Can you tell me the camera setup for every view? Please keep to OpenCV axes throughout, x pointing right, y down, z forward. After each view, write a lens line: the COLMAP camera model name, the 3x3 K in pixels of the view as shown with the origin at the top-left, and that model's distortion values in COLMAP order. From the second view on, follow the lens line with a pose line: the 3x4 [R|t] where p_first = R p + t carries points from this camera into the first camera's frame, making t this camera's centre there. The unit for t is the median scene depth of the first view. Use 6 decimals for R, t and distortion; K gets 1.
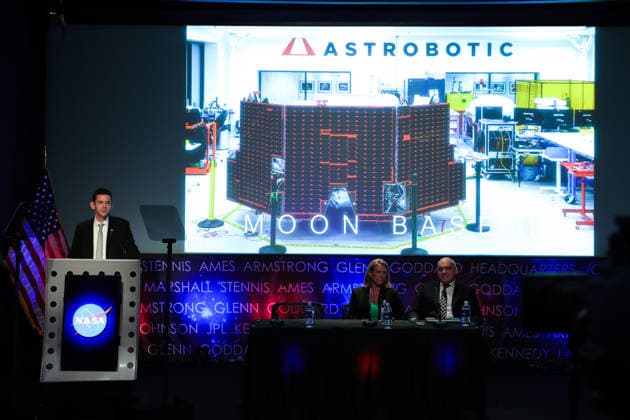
lens RADIAL K [[803.4, 0, 324.8], [0, 803.4, 203.3], [0, 0, 1]] dist [0.044241, 0.000000]
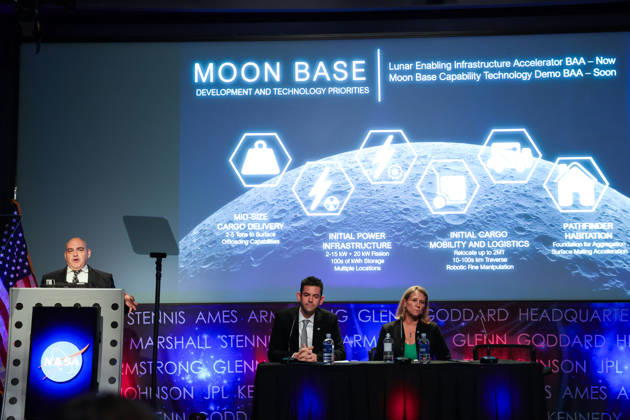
lens RADIAL K [[894.8, 0, 314.9], [0, 894.8, 211.1], [0, 0, 1]] dist [0.097649, 0.000000]
pose [[0.999555, -0.019033, -0.022990, -0.007109], [0.016598, 0.994664, -0.101827, 0.069639], [0.024805, 0.101400, 0.994536, 0.058038]]
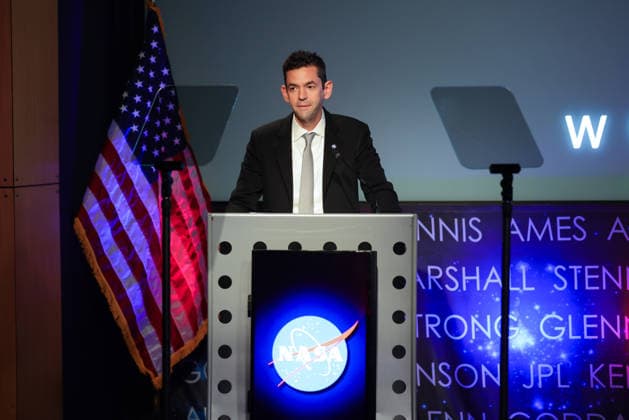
lens RADIAL K [[1912.1, 0, 300.7], [0, 1912.1, 201.0], [0, 0, 1]] dist [-0.072454, 0.000000]
pose [[0.983244, -0.011315, -0.181942, -0.082149], [0.022465, 0.997985, 0.059337, 0.000982], [0.180904, -0.062430, 0.981517, -0.007416]]
